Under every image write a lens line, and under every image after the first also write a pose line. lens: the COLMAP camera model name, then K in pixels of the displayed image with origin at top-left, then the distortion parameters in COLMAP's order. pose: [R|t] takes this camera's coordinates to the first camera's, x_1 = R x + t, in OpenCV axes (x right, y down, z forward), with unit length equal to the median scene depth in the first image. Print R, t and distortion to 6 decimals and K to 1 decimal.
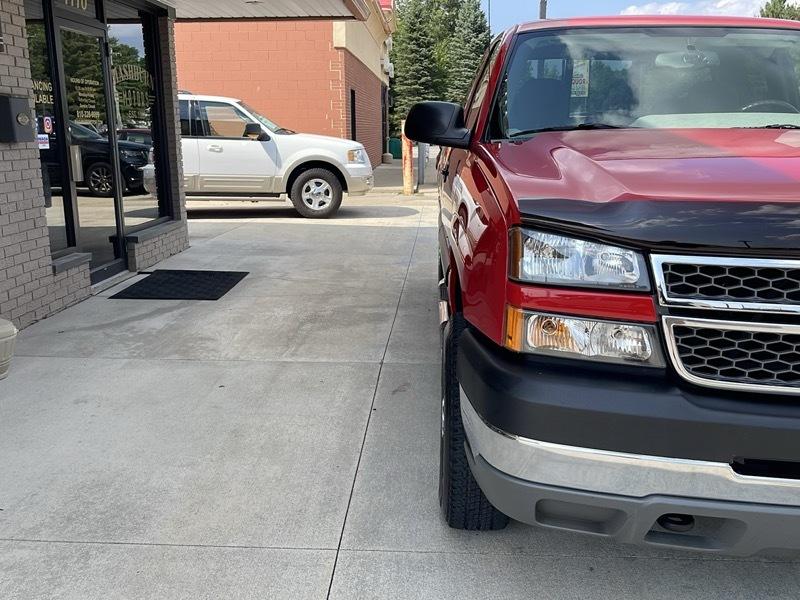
lens RADIAL K [[798.0, 0, 403.0], [0, 798.0, 297.8], [0, 0, 1]] dist [0.036036, 0.000000]
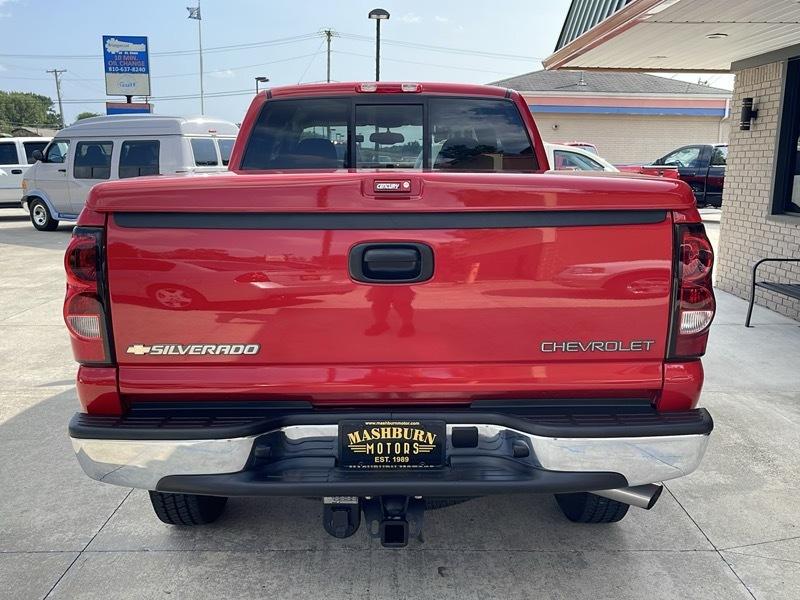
lens RADIAL K [[798.0, 0, 399.7], [0, 798.0, 304.8], [0, 0, 1]] dist [0.036036, 0.000000]
pose [[-0.998459, -0.008237, -0.054882, 0.294185], [-0.028771, 0.922485, 0.384960, -0.439038], [0.047457, 0.385946, -0.921300, 1.941126]]
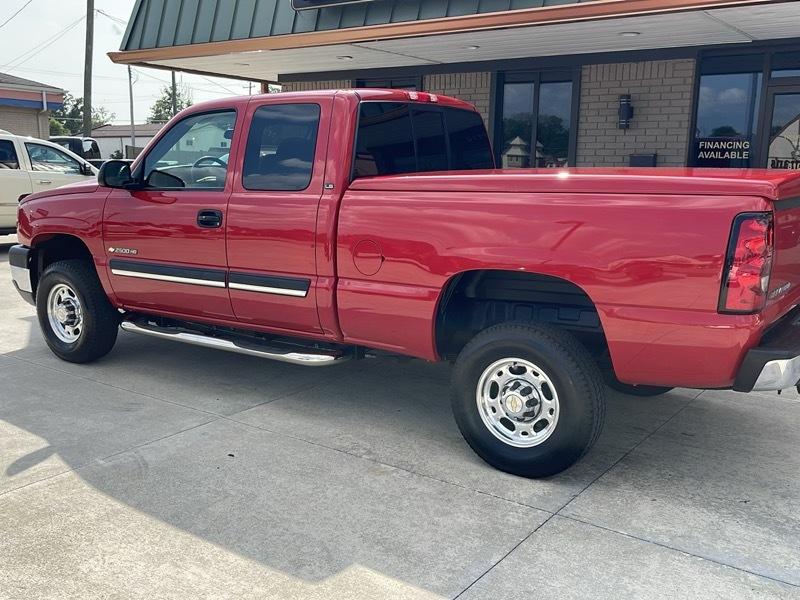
lens RADIAL K [[798.0, 0, 402.0], [0, 798.0, 305.5], [0, 0, 1]] dist [0.036036, 0.000000]
pose [[-0.542496, 0.134472, -0.829226, 1.161588], [-0.196651, 0.939349, 0.280983, -0.350925], [0.816717, 0.315500, -0.483149, 1.584965]]
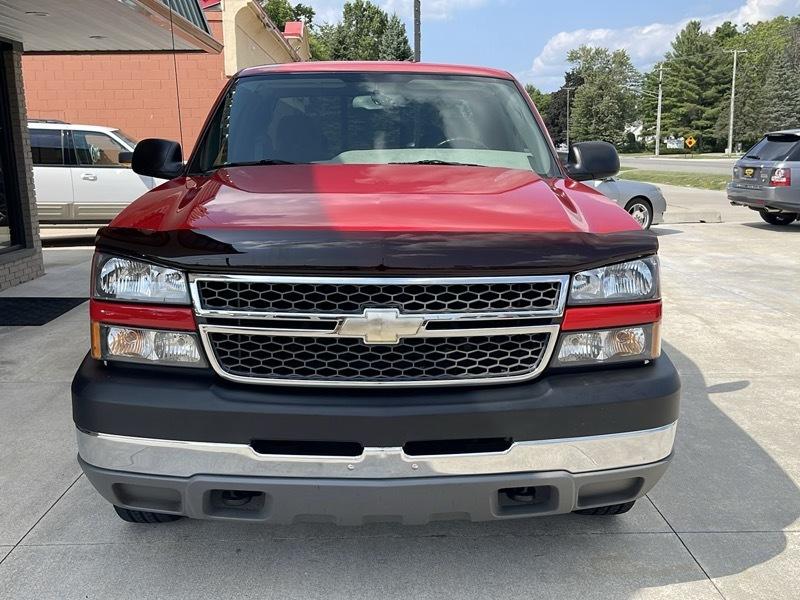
lens RADIAL K [[798.0, 0, 402.3], [0, 798.0, 298.1], [0, 0, 1]] dist [0.036036, 0.000000]
pose [[0.997335, -0.022168, 0.069511, 0.214239], [0.024076, 0.999353, -0.026732, 0.008597], [-0.068874, 0.028334, 0.997223, -0.087925]]
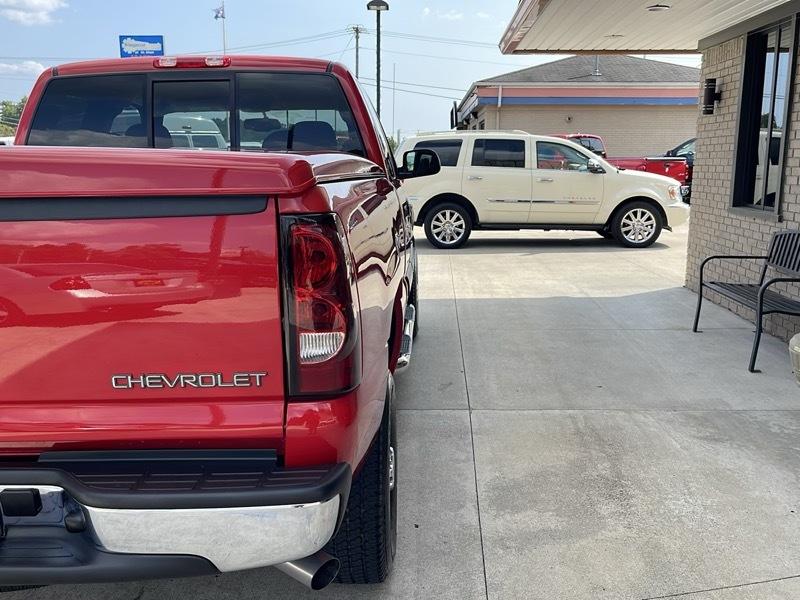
lens RADIAL K [[798.0, 0, 399.8], [0, 798.0, 303.3], [0, 0, 1]] dist [0.036036, 0.000000]
pose [[-0.999983, -0.005897, -0.000294, 0.058350], [-0.005551, 0.922065, 0.386996, -0.404299], [-0.002011, 0.386991, -0.922081, 1.828556]]
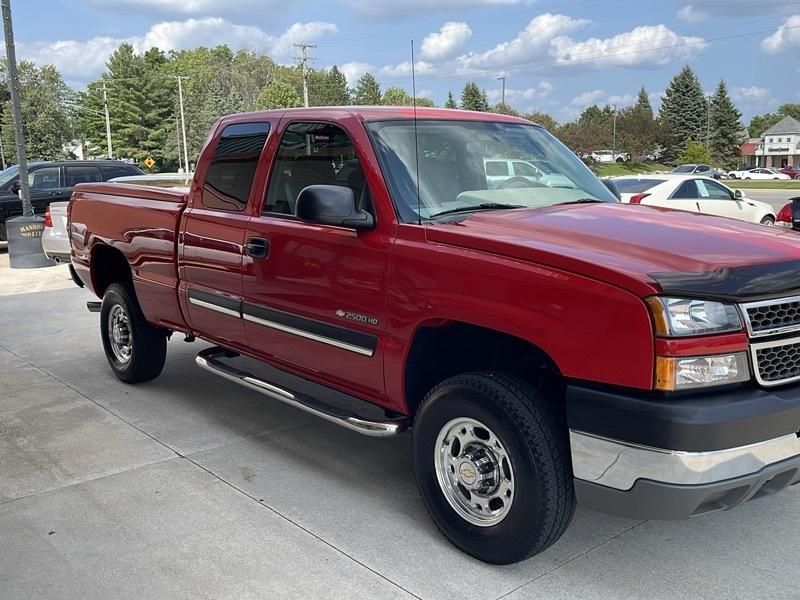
lens RADIAL K [[798.0, 0, 400.2], [0, 798.0, 299.4], [0, 0, 1]] dist [0.036036, 0.000000]
pose [[0.732927, -0.126317, 0.668477, -0.435660], [0.157185, 0.987466, 0.014254, -0.070655], [-0.661899, 0.094627, 0.743596, 0.127980]]
